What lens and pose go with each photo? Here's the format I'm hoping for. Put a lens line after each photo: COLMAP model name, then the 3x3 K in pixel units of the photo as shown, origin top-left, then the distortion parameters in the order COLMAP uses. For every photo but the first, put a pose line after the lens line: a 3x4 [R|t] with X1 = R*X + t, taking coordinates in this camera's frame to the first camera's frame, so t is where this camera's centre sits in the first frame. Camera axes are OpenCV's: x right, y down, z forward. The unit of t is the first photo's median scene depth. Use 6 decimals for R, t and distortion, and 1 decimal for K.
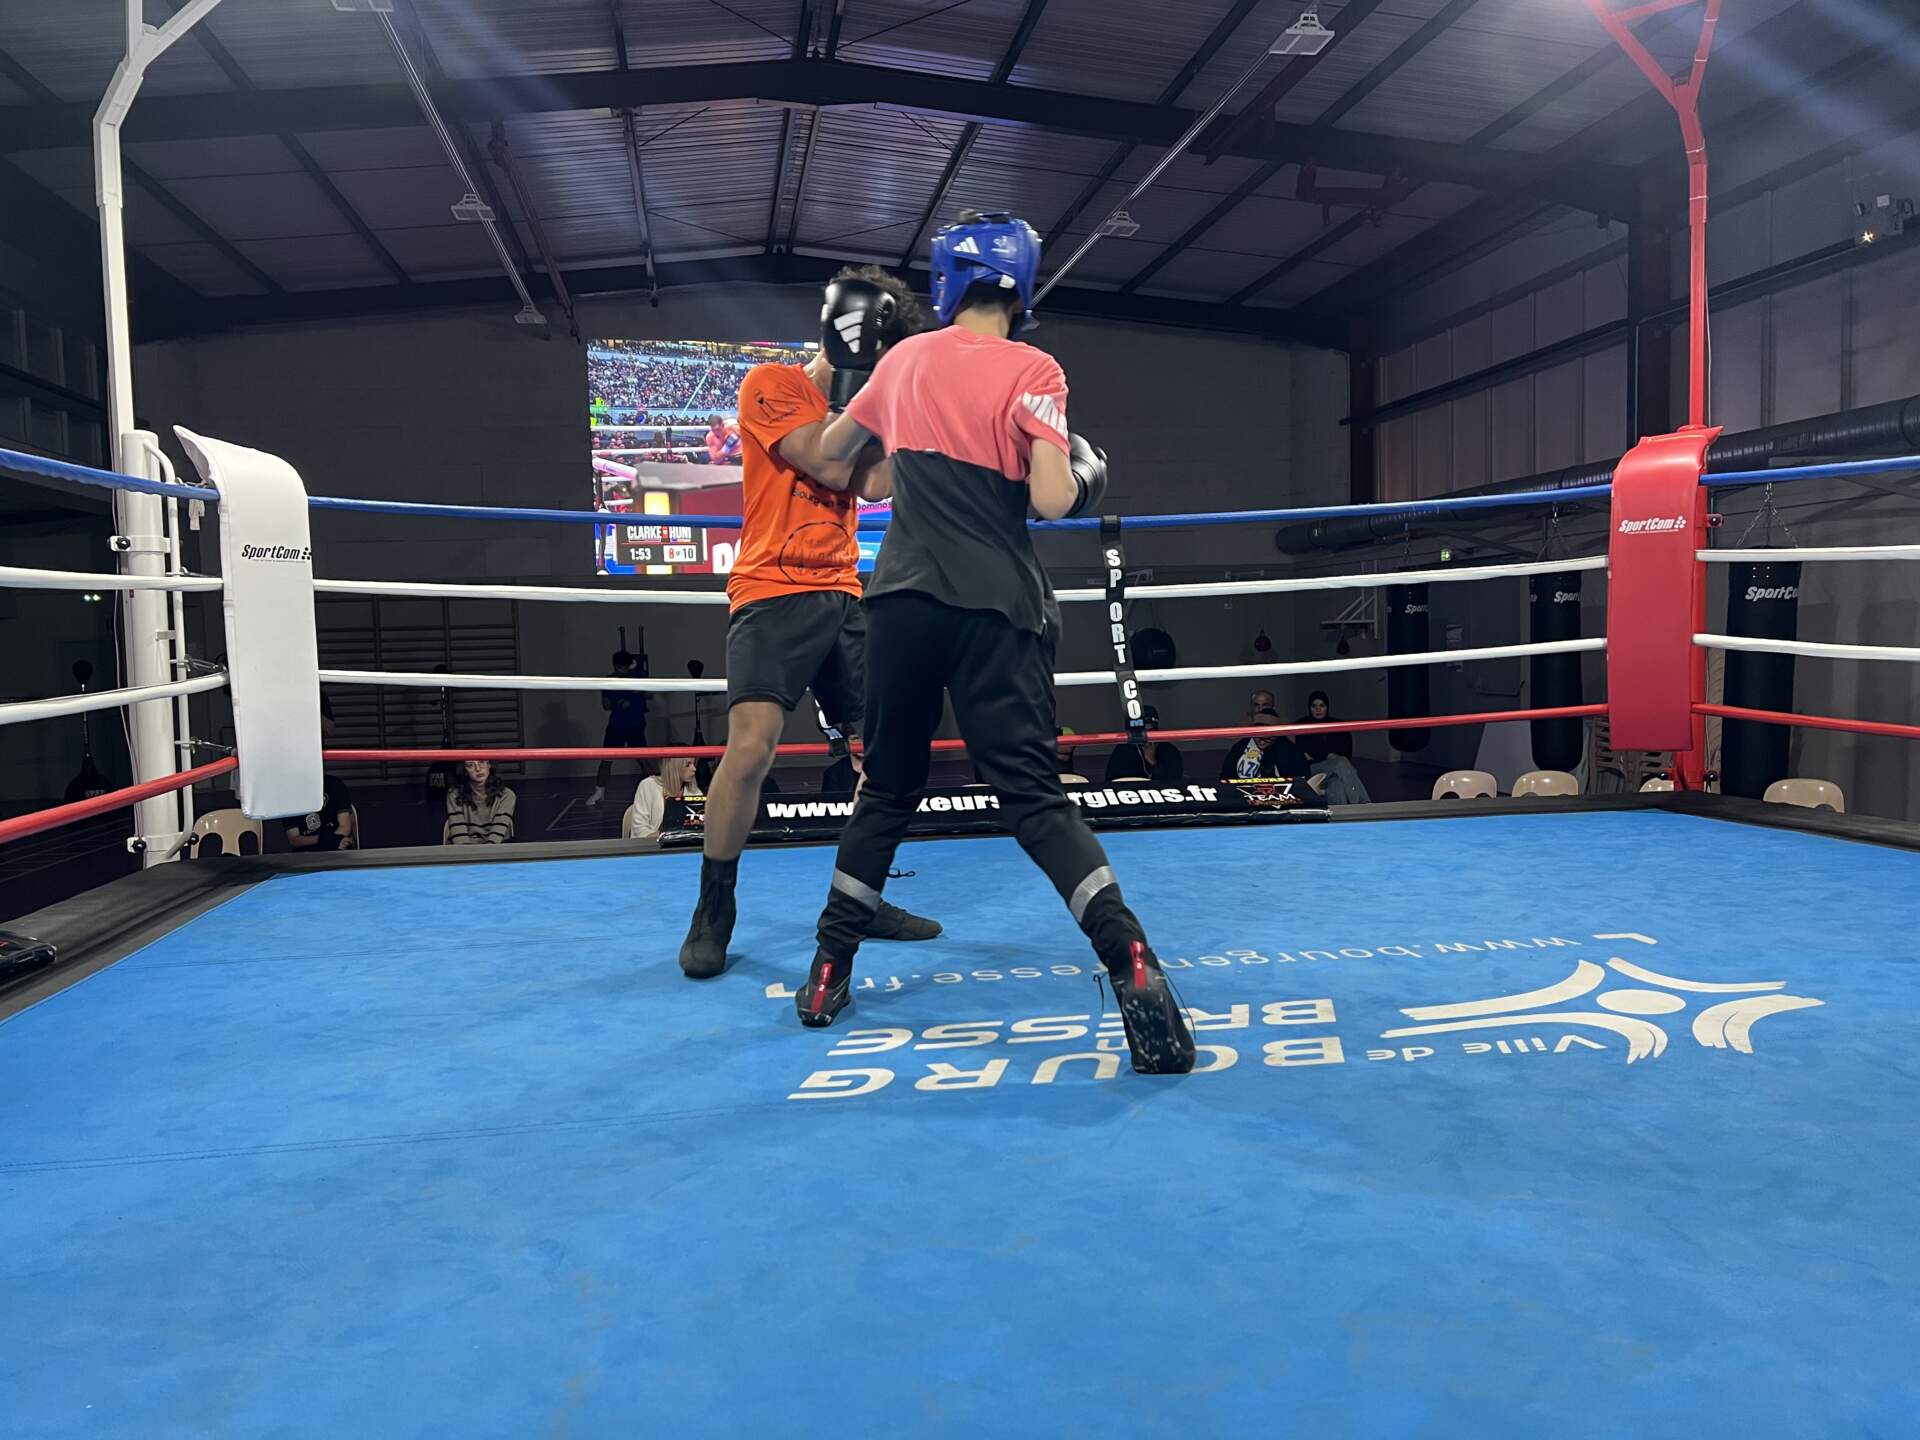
lens RADIAL K [[1439.2, 0, 944.0], [0, 1439.2, 731.0], [0, 0, 1]] dist [0.050582, -0.053042]
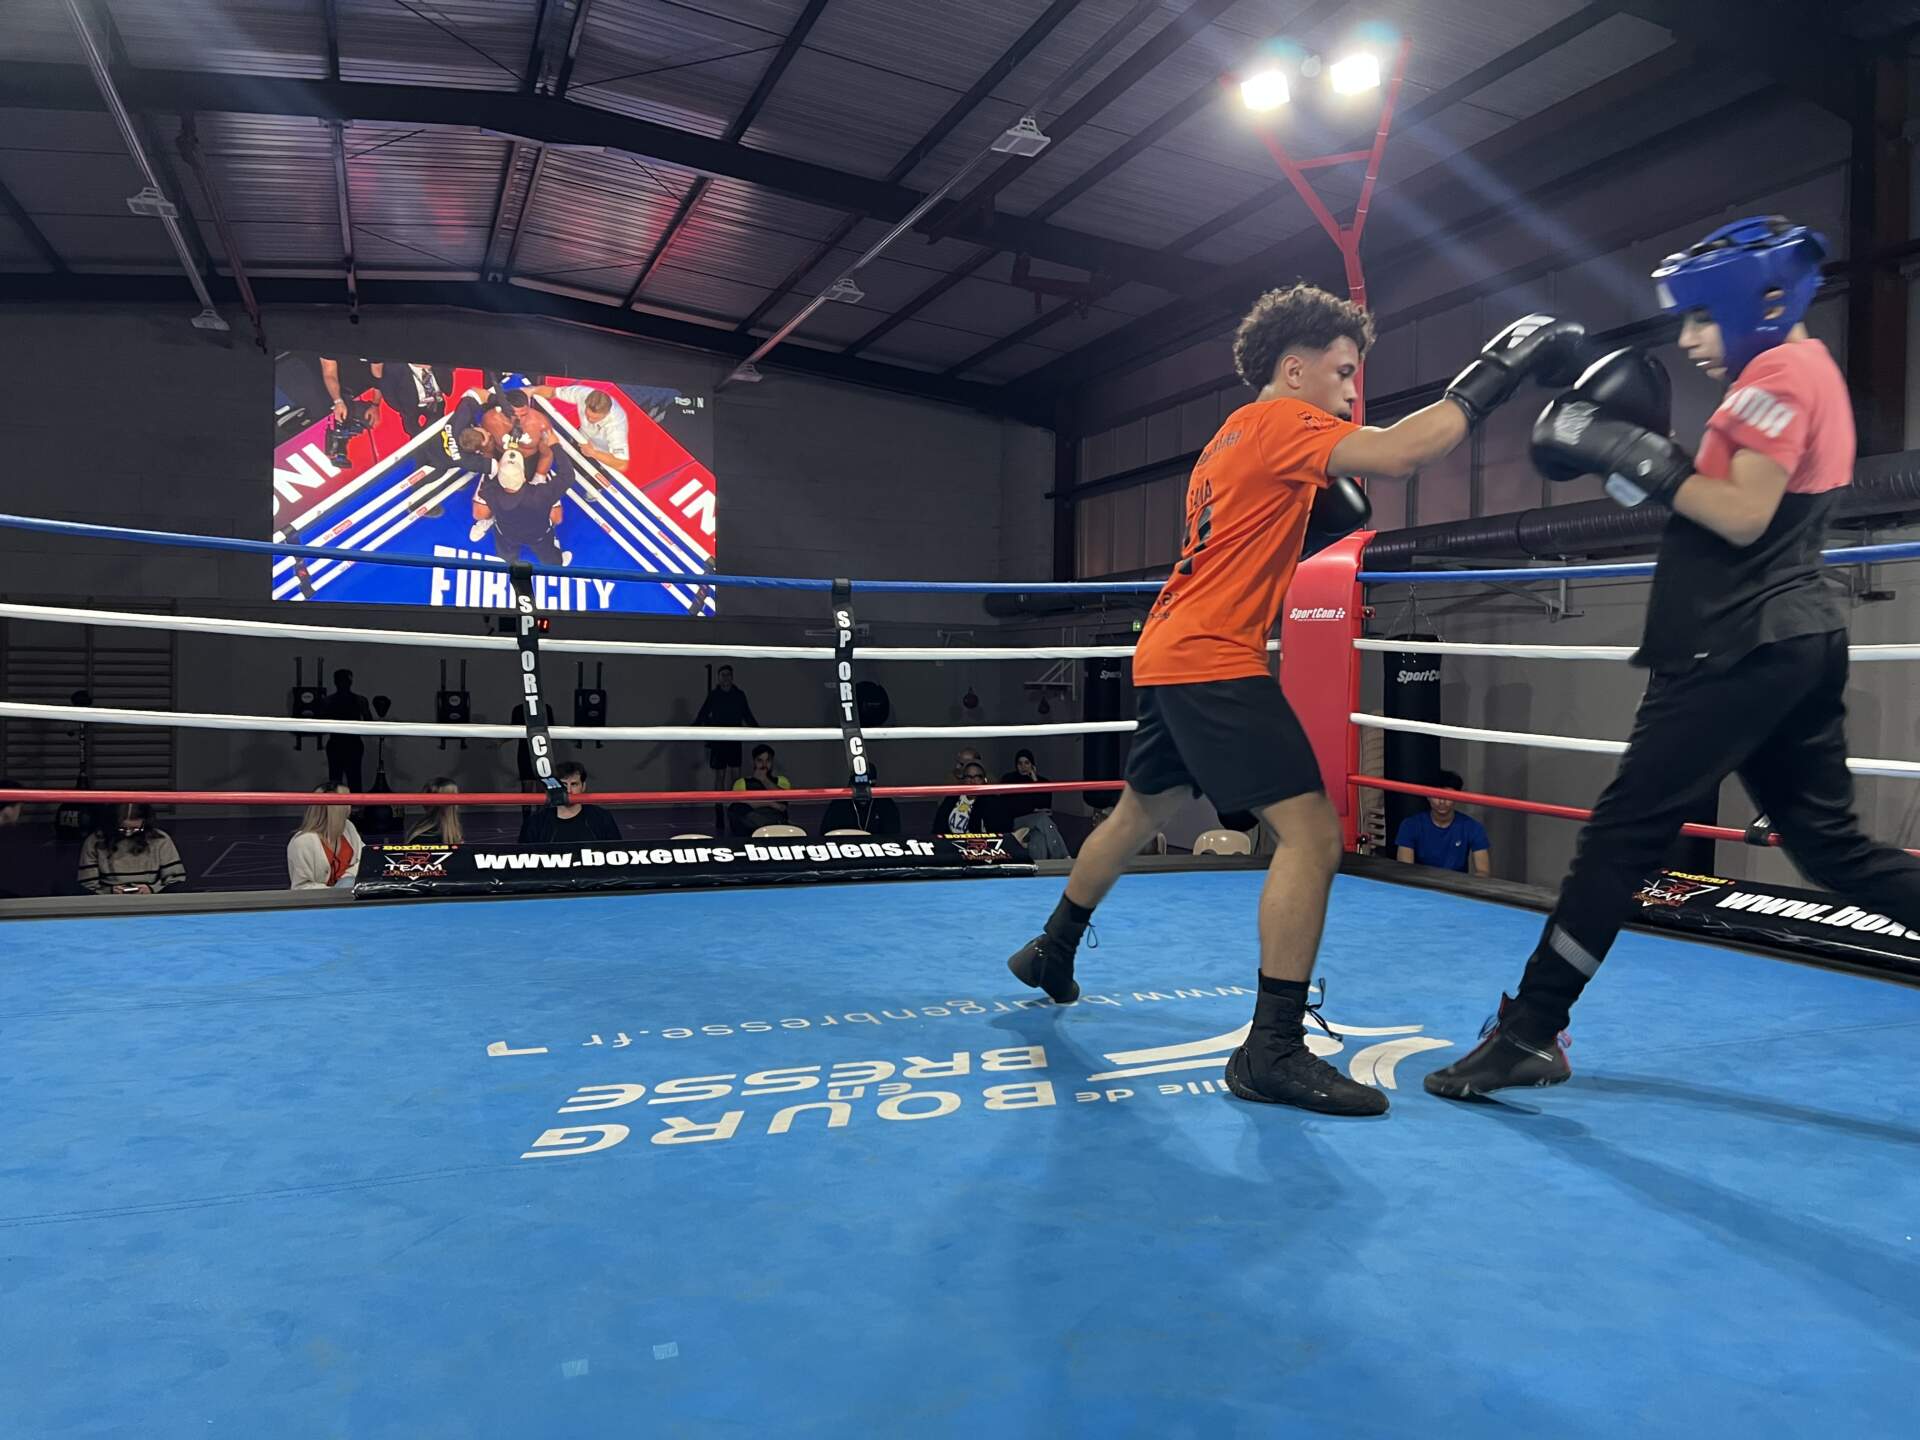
lens RADIAL K [[1439.2, 0, 973.0], [0, 1439.2, 711.3], [0, 0, 1]] dist [0.050582, -0.053042]
pose [[0.974897, 0.035263, 0.219845, -0.014310], [-0.024810, 0.998435, -0.050128, -0.004325], [-0.221269, 0.043415, 0.974246, -0.023336]]
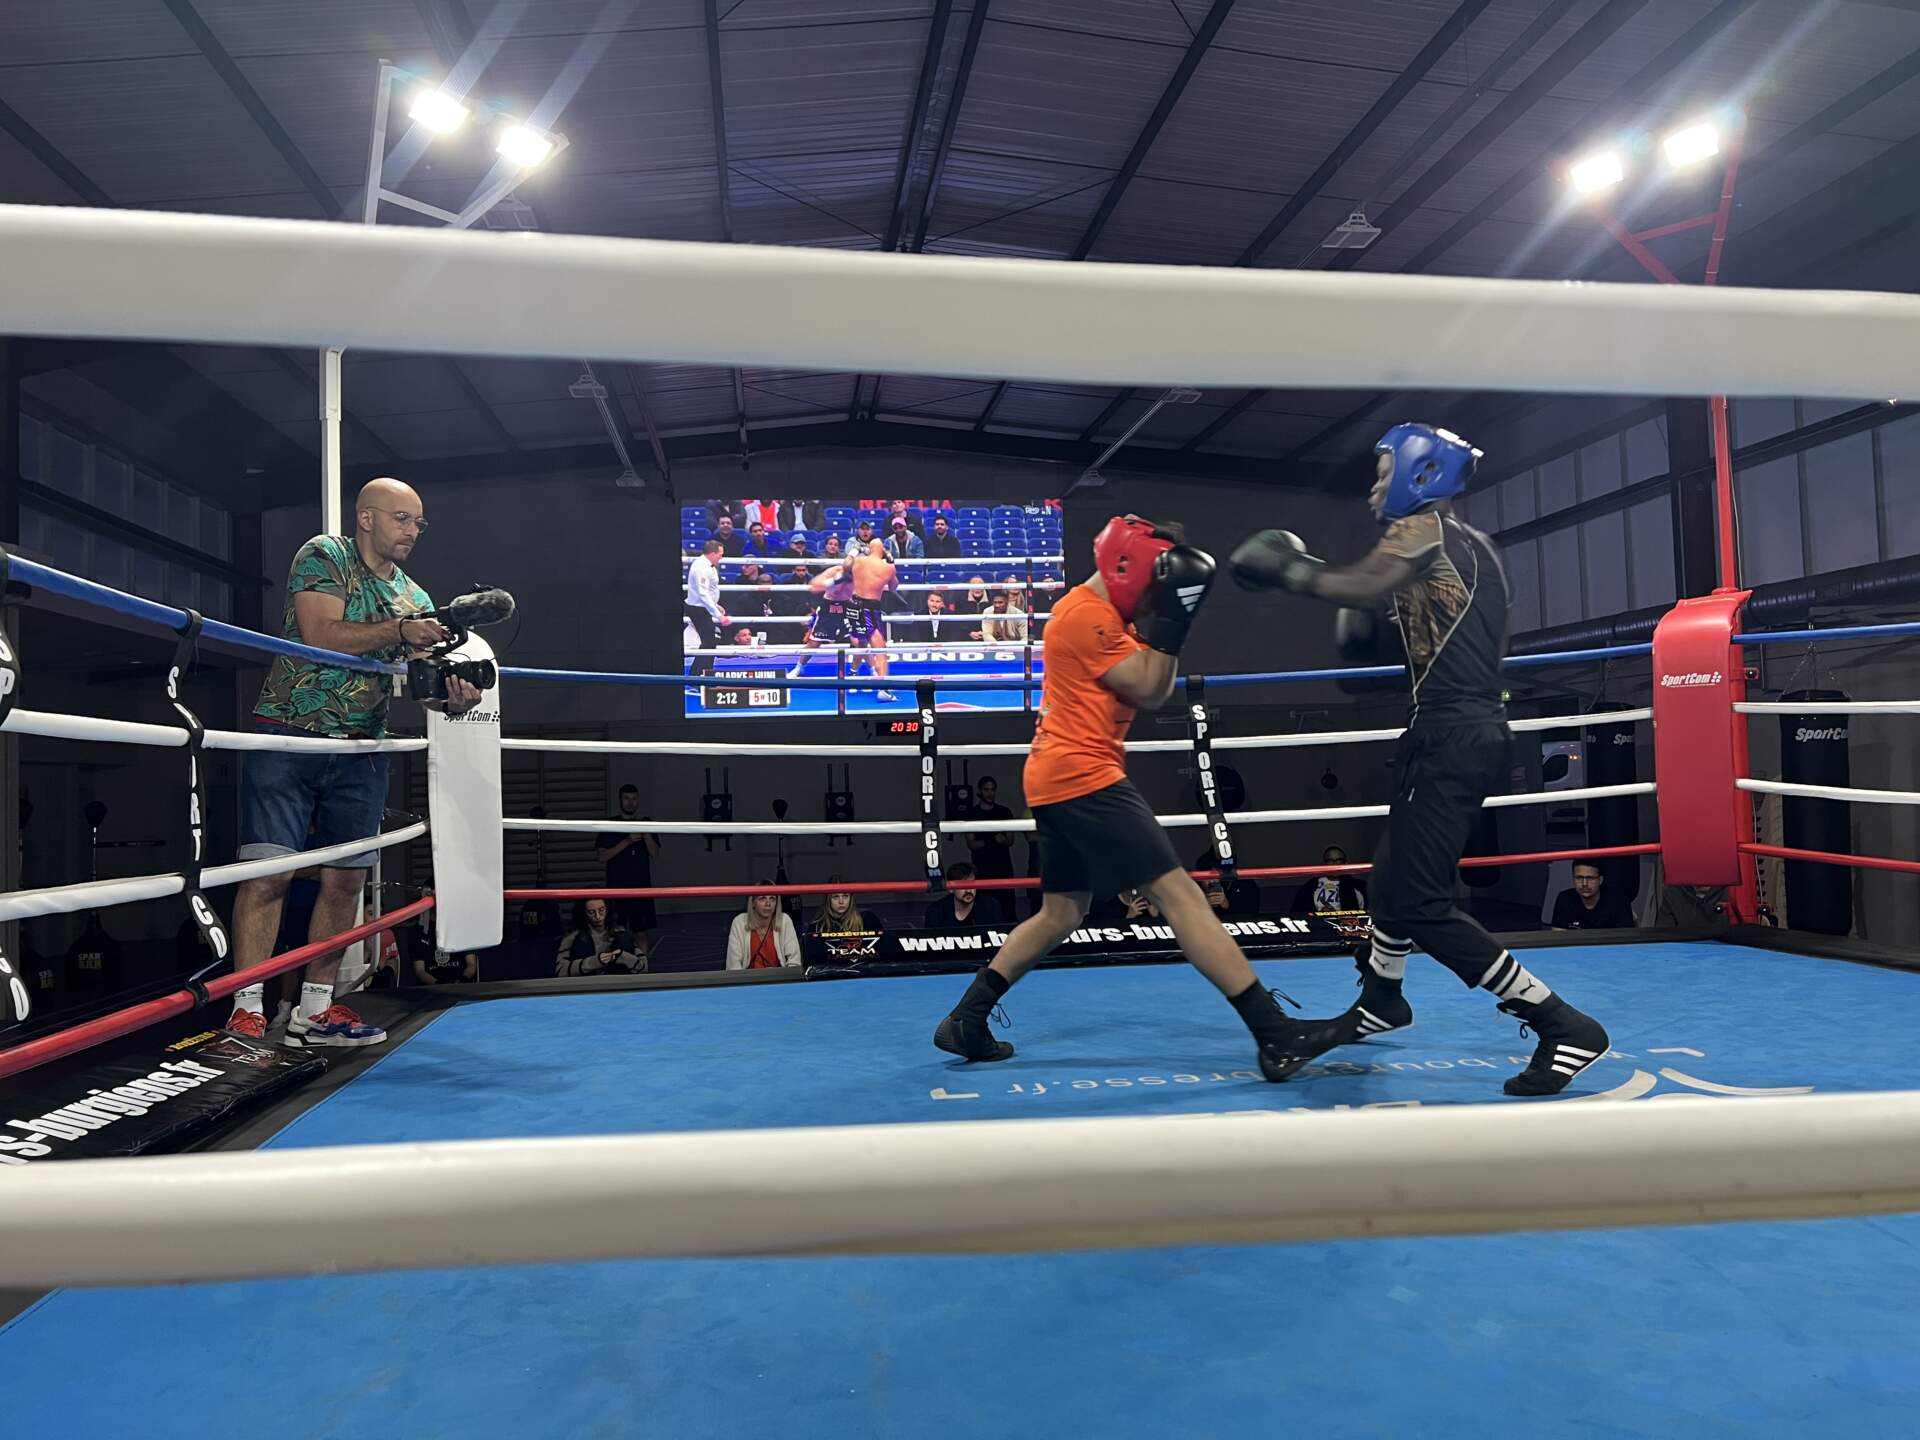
lens RADIAL K [[1439.2, 0, 965.9], [0, 1439.2, 715.2], [0, 0, 1]] dist [0.050582, -0.053042]
pose [[0.999626, -0.006910, -0.026473, -0.033218], [0.004087, 0.994438, -0.105242, -0.001271], [0.027053, 0.105094, 0.994094, -0.104966]]
